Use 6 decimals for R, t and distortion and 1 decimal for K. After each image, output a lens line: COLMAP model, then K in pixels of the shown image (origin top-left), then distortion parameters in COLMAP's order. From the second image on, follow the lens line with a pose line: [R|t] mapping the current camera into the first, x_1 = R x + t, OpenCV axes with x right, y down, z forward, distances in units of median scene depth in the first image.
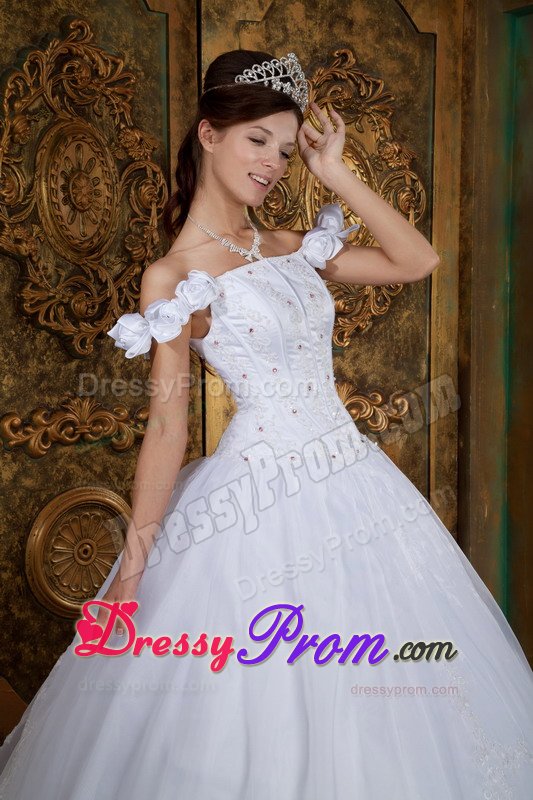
lens RADIAL K [[1401.2, 0, 281.4], [0, 1401.2, 416.5], [0, 0, 1]] dist [0.273478, 0.220150]
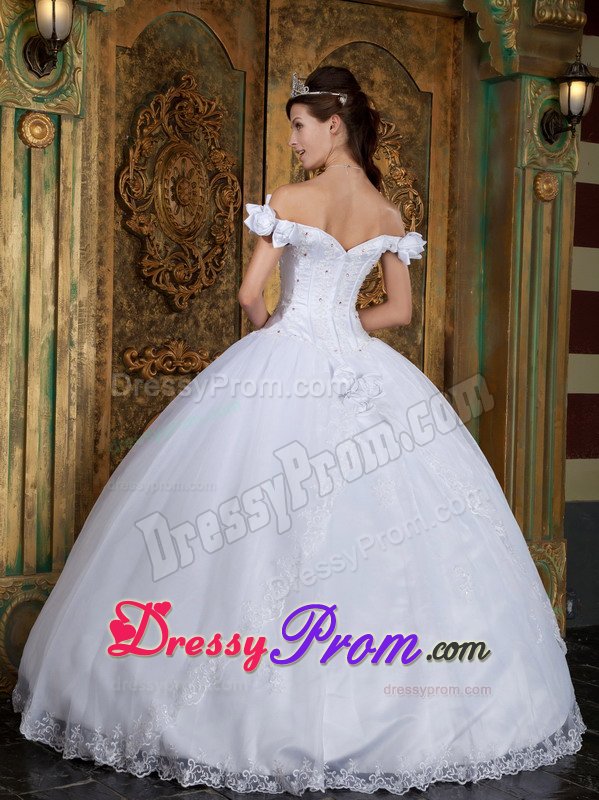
lens RADIAL K [[1242.0, 0, 299.5], [0, 1242.0, 400.0], [0, 0, 1]] dist [0.053039, -0.139068]
pose [[0.999326, 0.020665, 0.030356, -0.058368], [-0.019708, 0.999309, -0.031505, 0.080879], [-0.030986, 0.030885, 0.999043, -0.218855]]
